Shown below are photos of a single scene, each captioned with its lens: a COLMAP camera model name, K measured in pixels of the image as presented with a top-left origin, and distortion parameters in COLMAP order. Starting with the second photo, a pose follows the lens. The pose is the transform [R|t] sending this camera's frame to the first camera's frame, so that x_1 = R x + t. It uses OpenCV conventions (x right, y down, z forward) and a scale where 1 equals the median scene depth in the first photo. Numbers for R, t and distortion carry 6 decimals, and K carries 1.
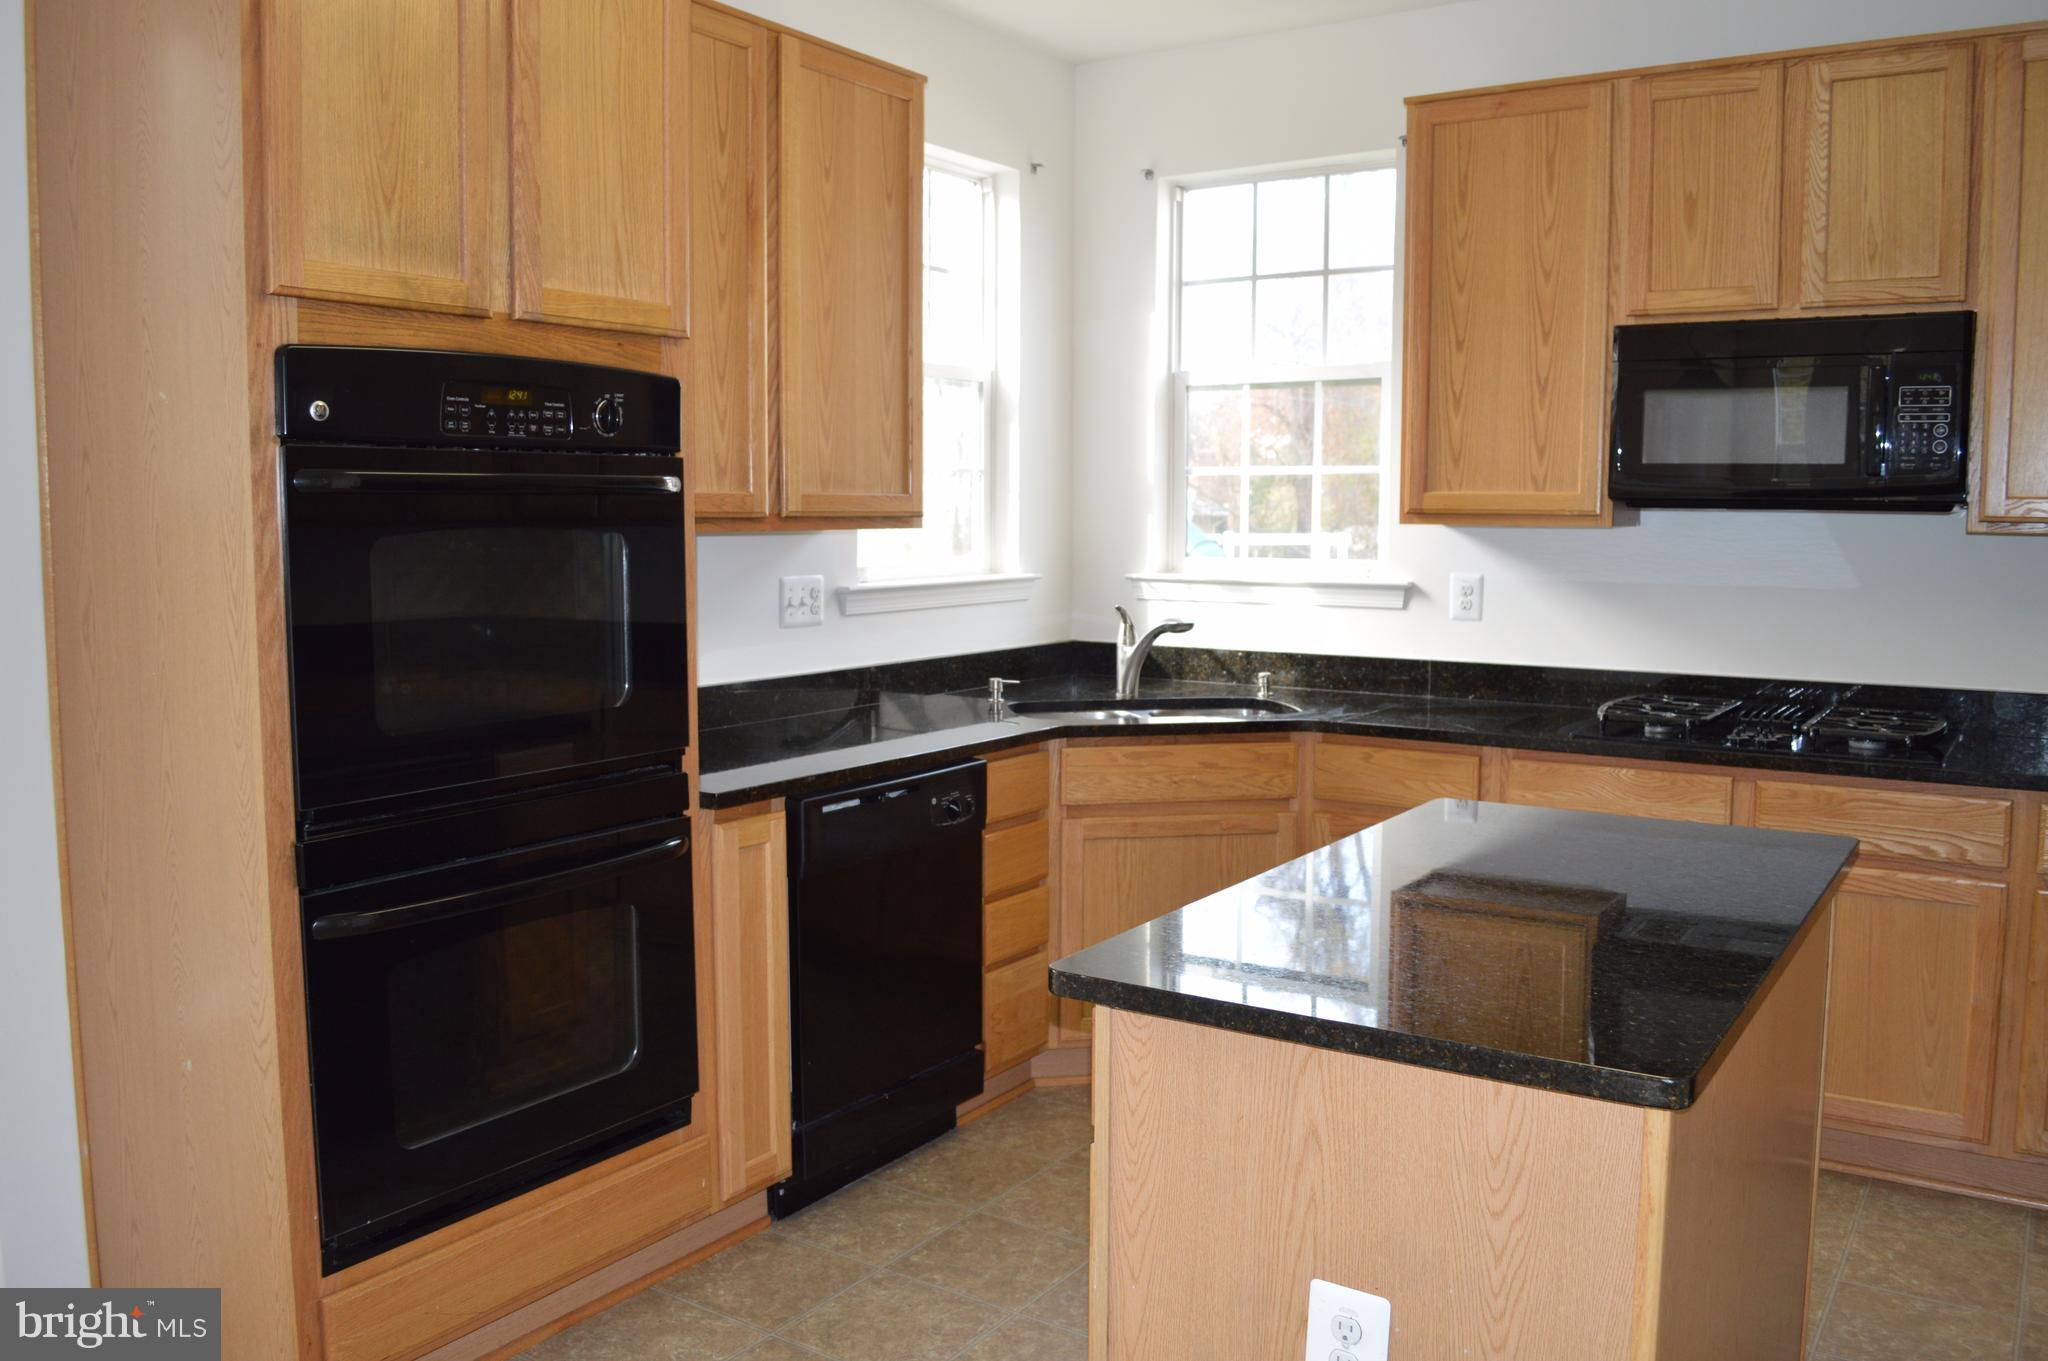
lens RADIAL K [[1632.8, 0, 1024.6], [0, 1632.8, 672.0], [0, 0, 1]] dist [-0.077190, 0.003793]
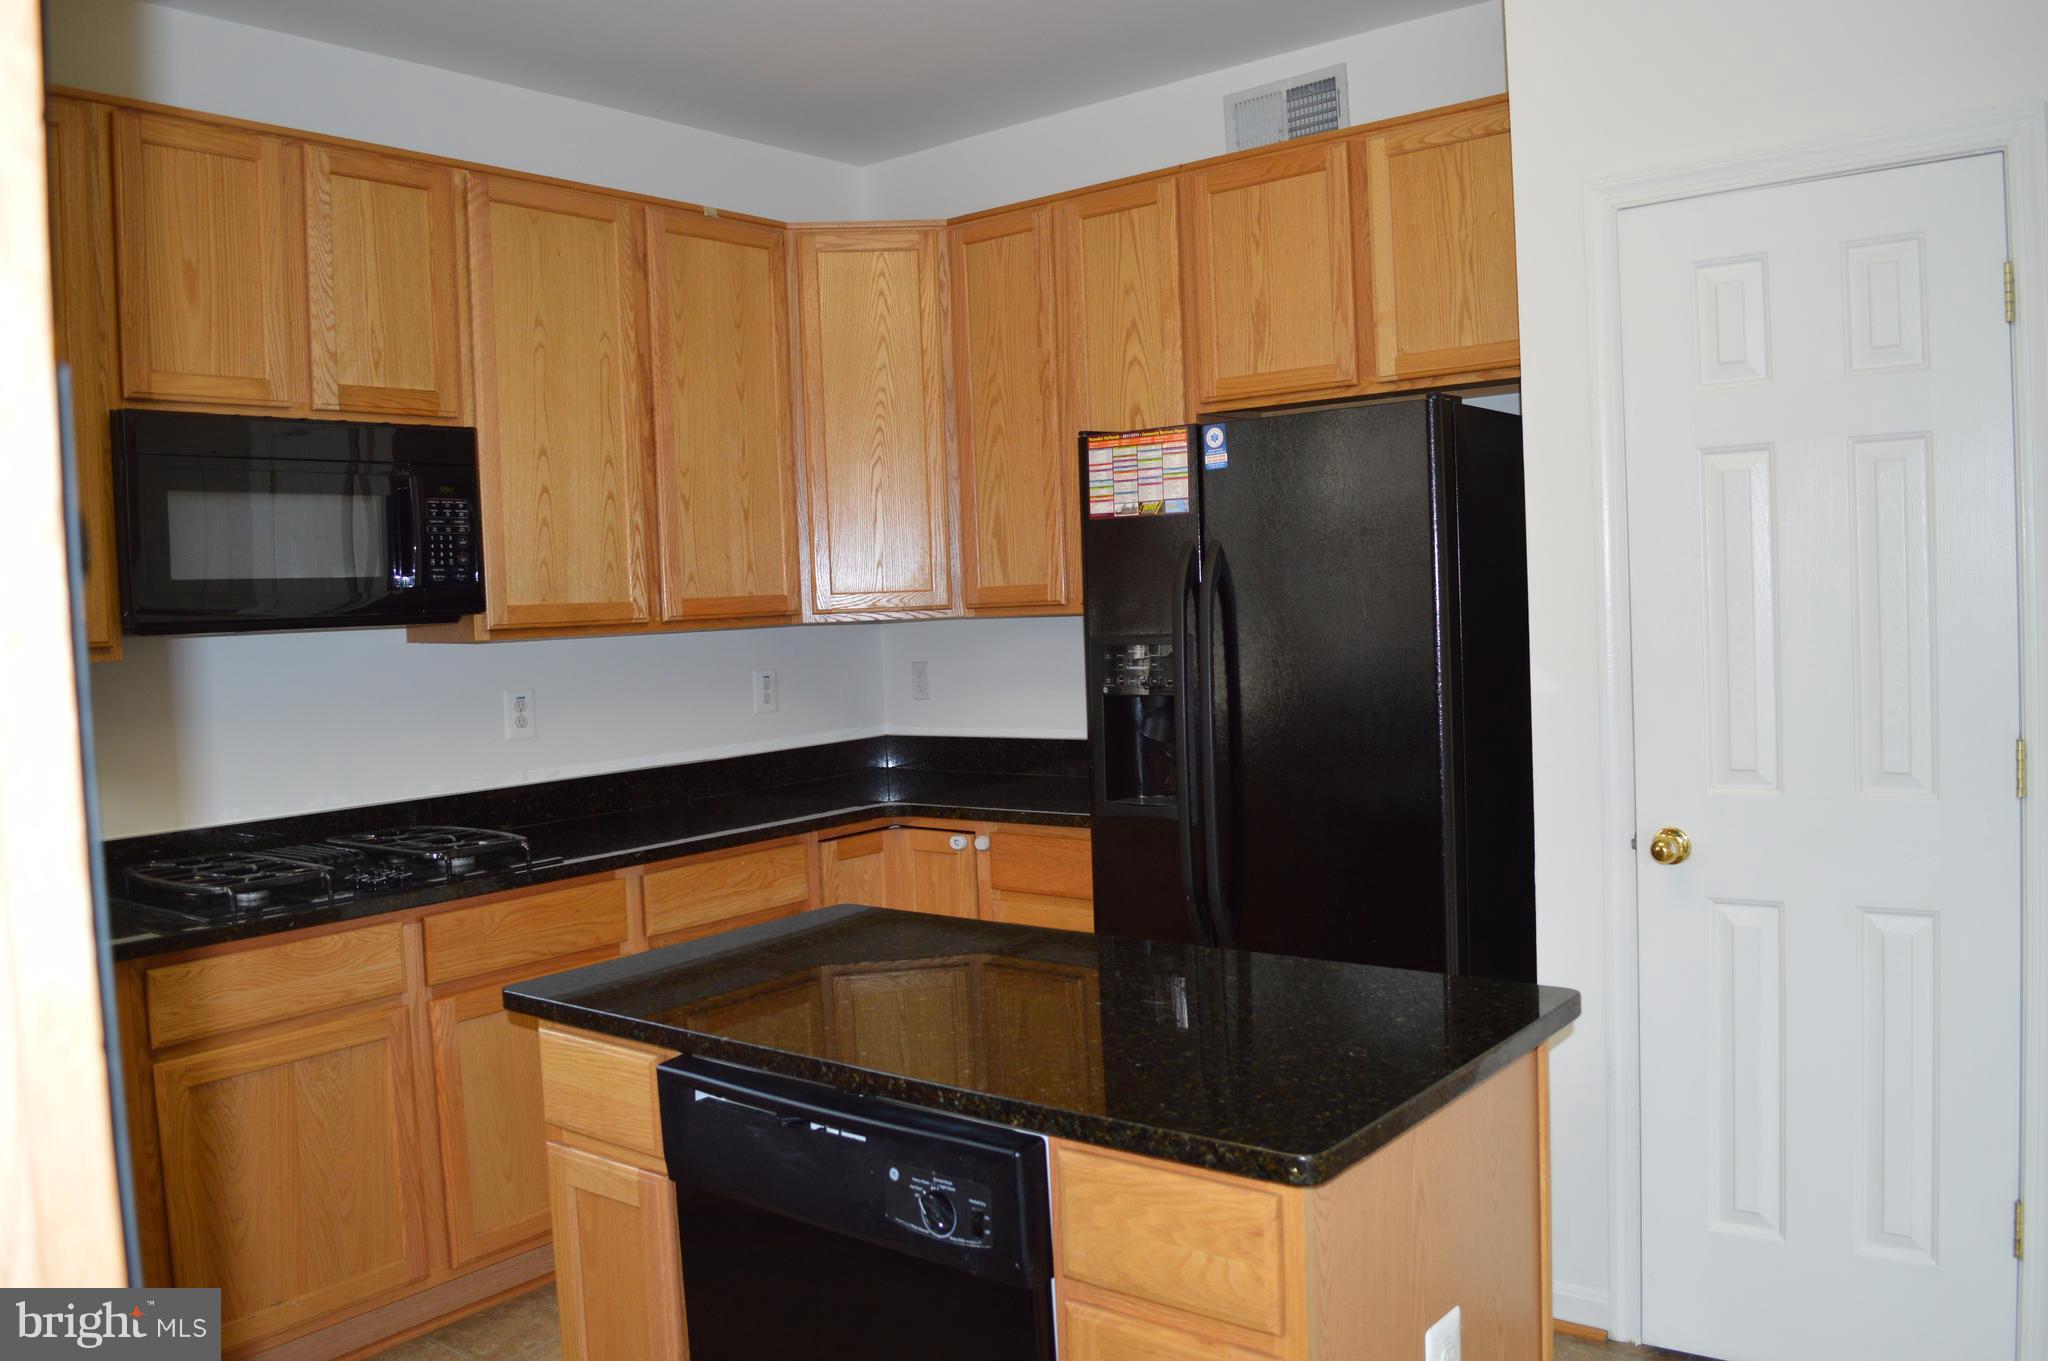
lens RADIAL K [[1632.8, 0, 1025.8], [0, 1632.8, 688.0], [0, 0, 1]] dist [-0.077190, 0.003793]
pose [[0.093337, -0.061750, 0.993718, -0.417440], [0.142825, 0.988583, 0.048016, -0.057258], [-0.985337, 0.137446, 0.101091, 0.544014]]
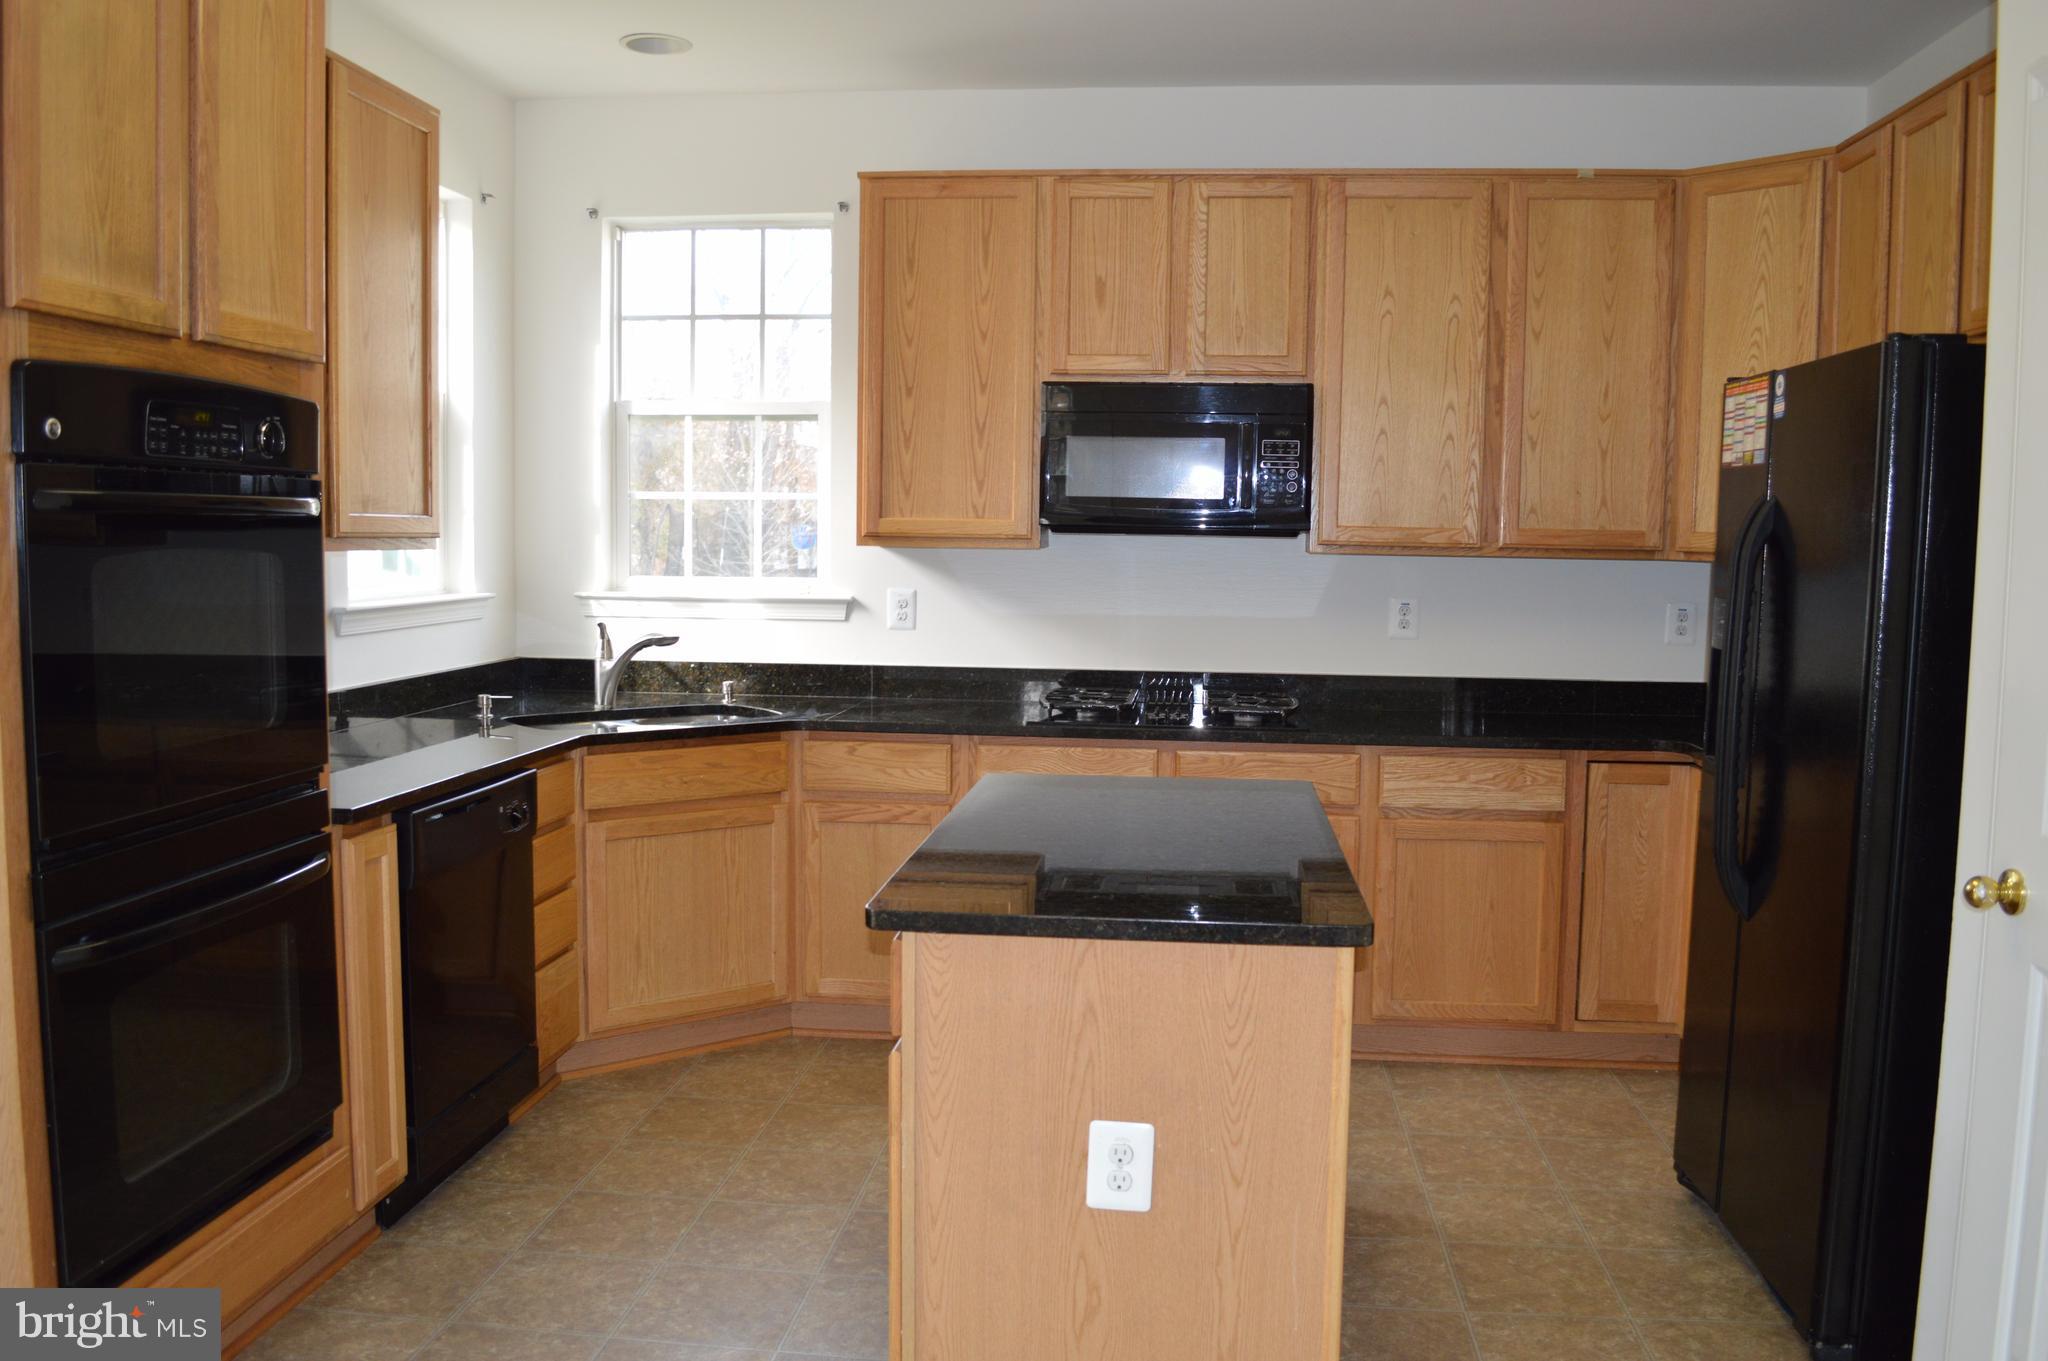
lens RADIAL K [[1632.8, 0, 1029.4], [0, 1632.8, 676.0], [0, 0, 1]] dist [-0.077190, 0.003793]
pose [[0.885724, -0.031416, 0.463148, -0.233620], [0.035502, 0.999370, -0.000105, 0.005481], [-0.462853, 0.016535, 0.886281, -0.079356]]
